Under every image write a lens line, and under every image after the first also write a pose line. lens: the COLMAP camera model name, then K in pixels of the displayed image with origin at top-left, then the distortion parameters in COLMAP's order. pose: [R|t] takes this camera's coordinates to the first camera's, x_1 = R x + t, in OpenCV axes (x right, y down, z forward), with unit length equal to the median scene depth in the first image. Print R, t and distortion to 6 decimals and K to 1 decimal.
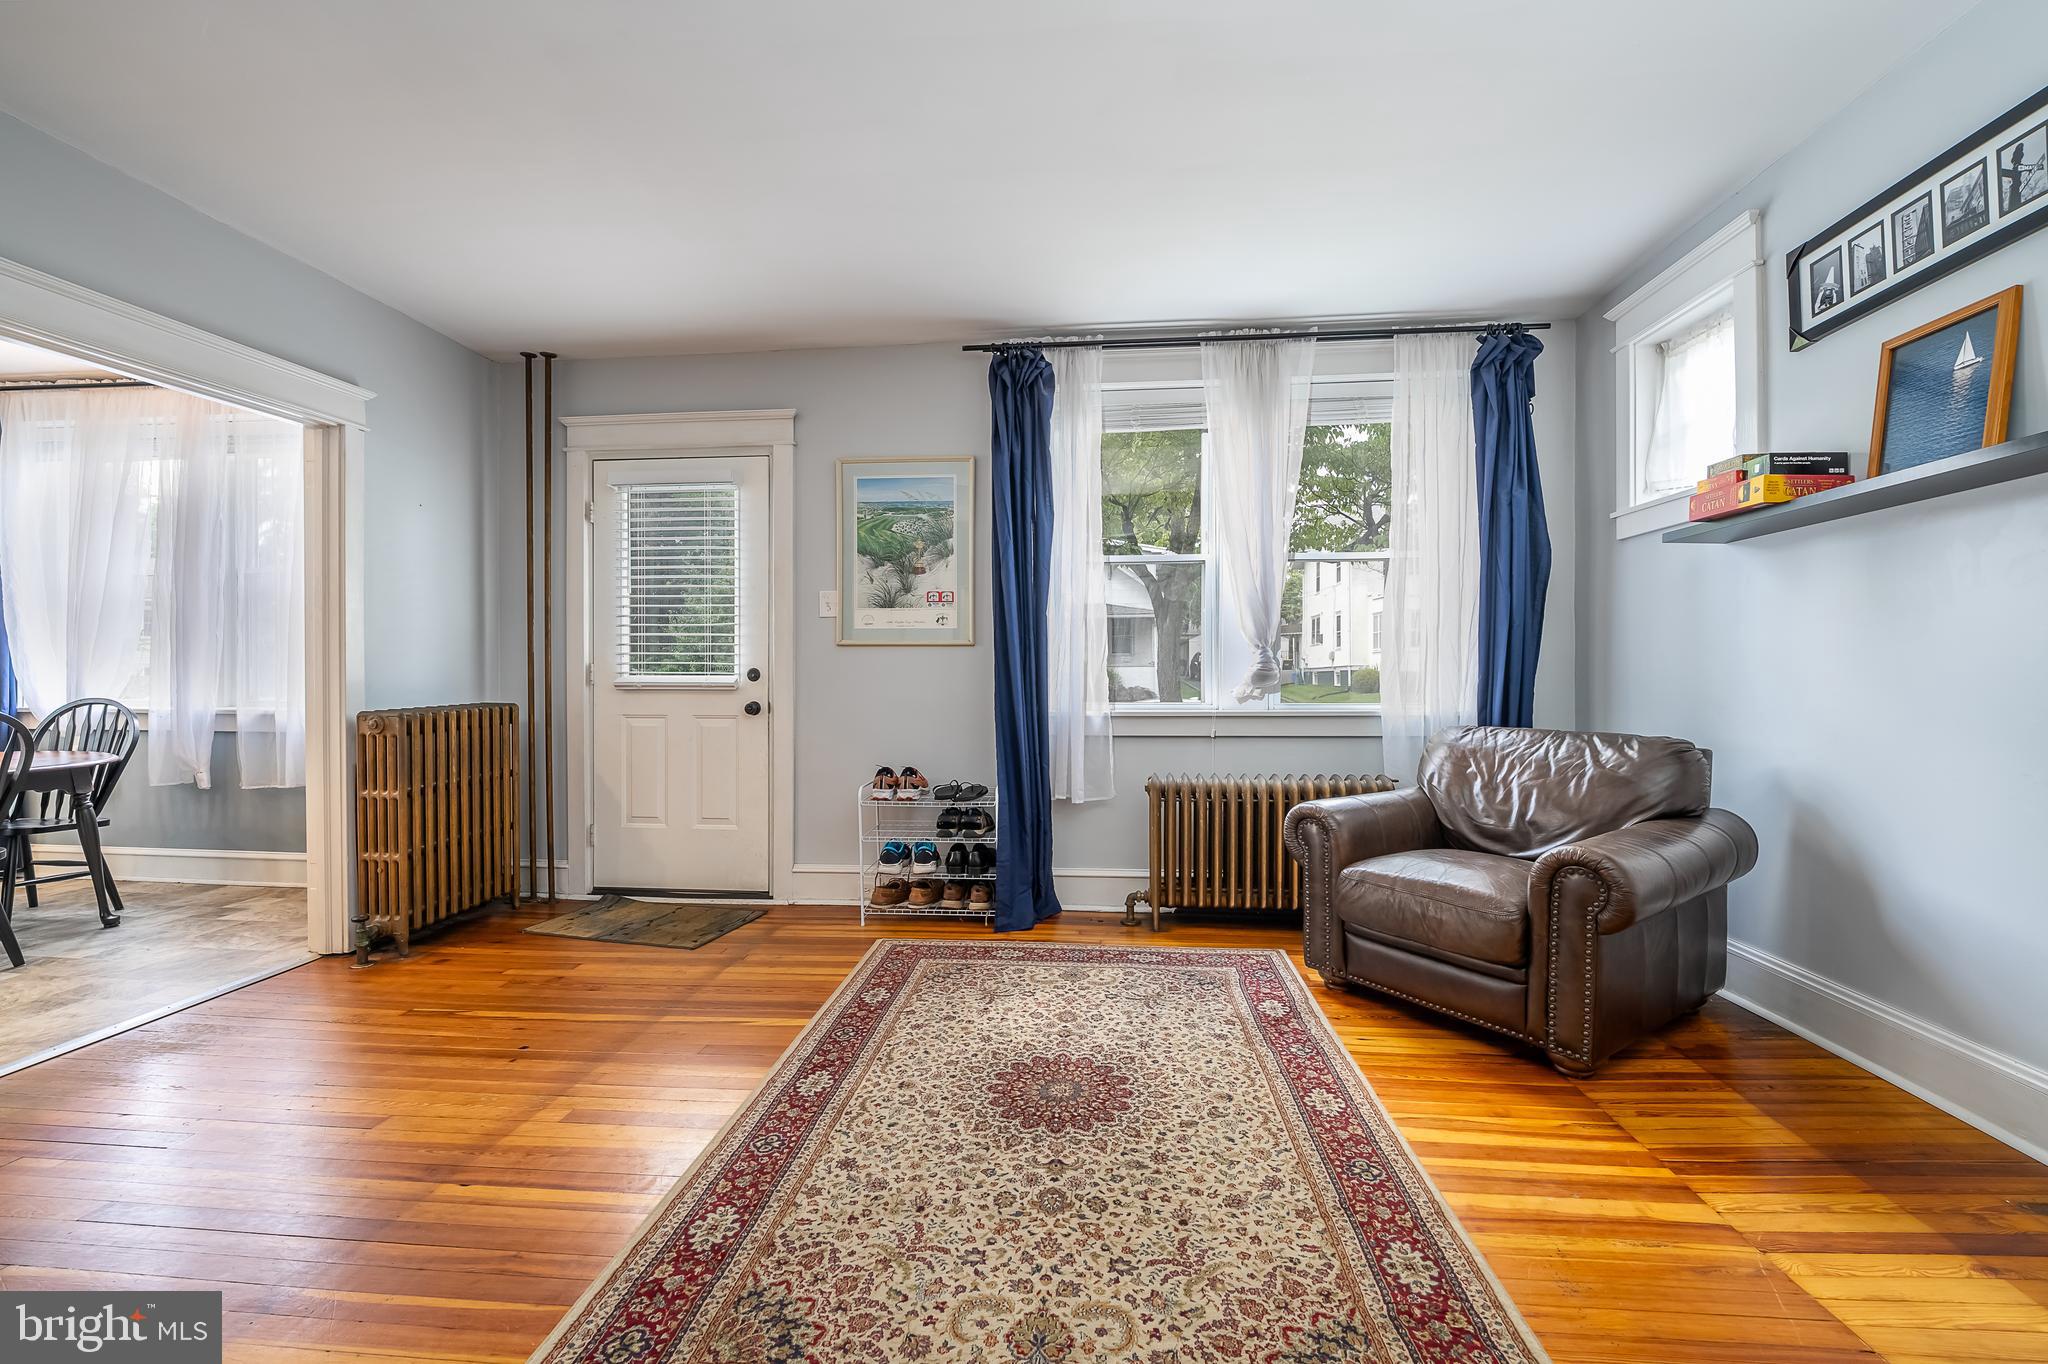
lens RADIAL K [[857.1, 0, 1019.2], [0, 857.1, 687.5], [0, 0, 1]] dist [0.001135, -0.005963]
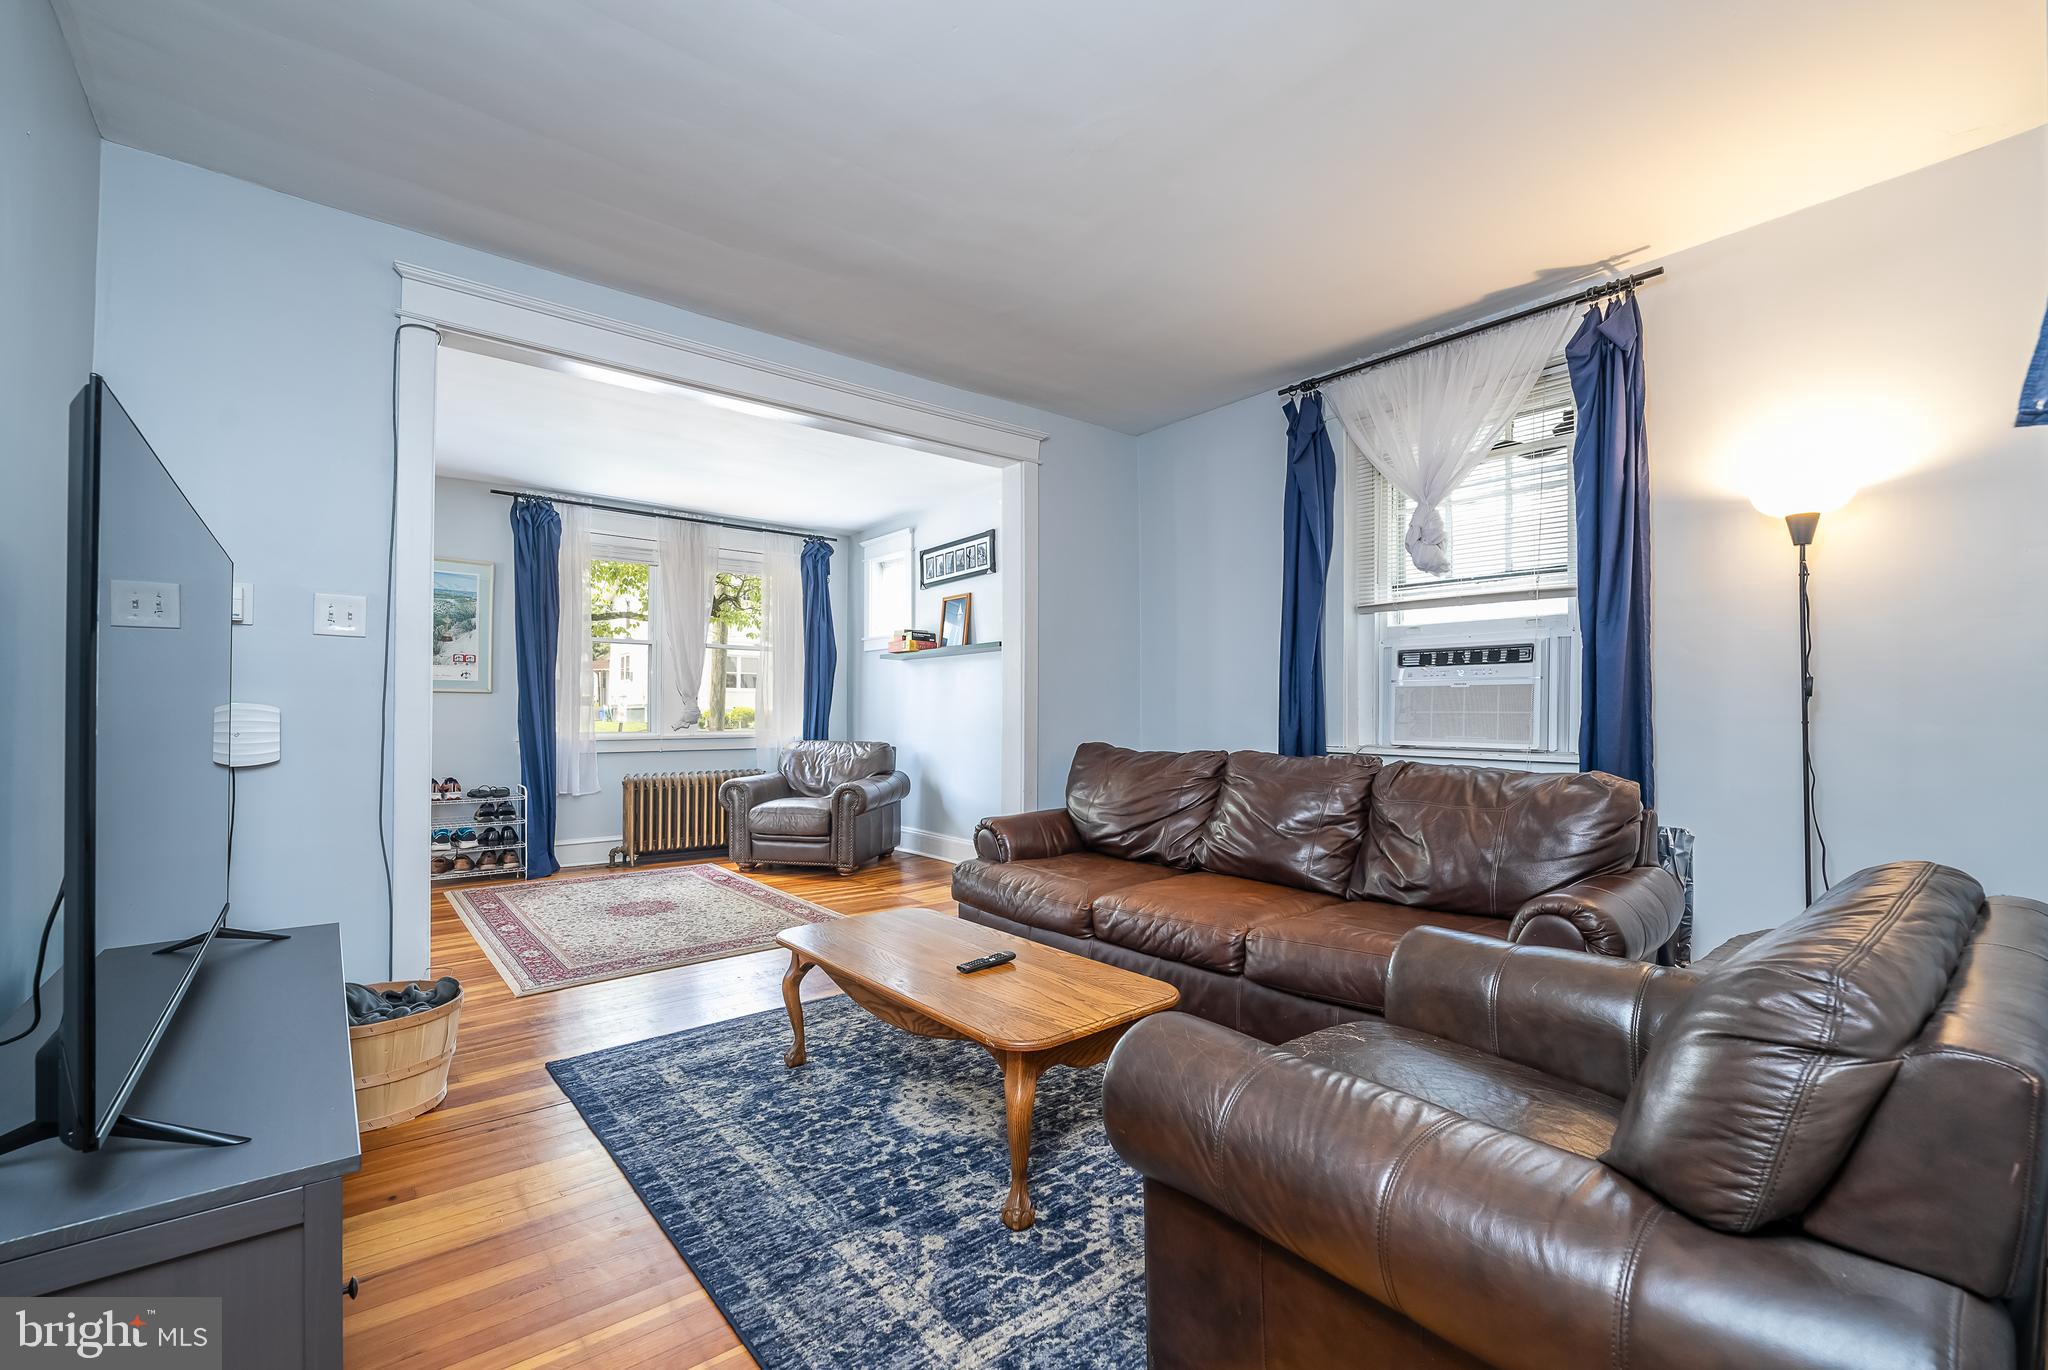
lens RADIAL K [[857.1, 0, 1019.2], [0, 857.1, 690.5], [0, 0, 1]] dist [0.001135, -0.005963]
pose [[0.712253, 0.025219, 0.701469, -0.584240], [0.003897, 0.999197, -0.039879, 0.009998], [-0.701912, 0.031138, 0.711583, -0.882184]]
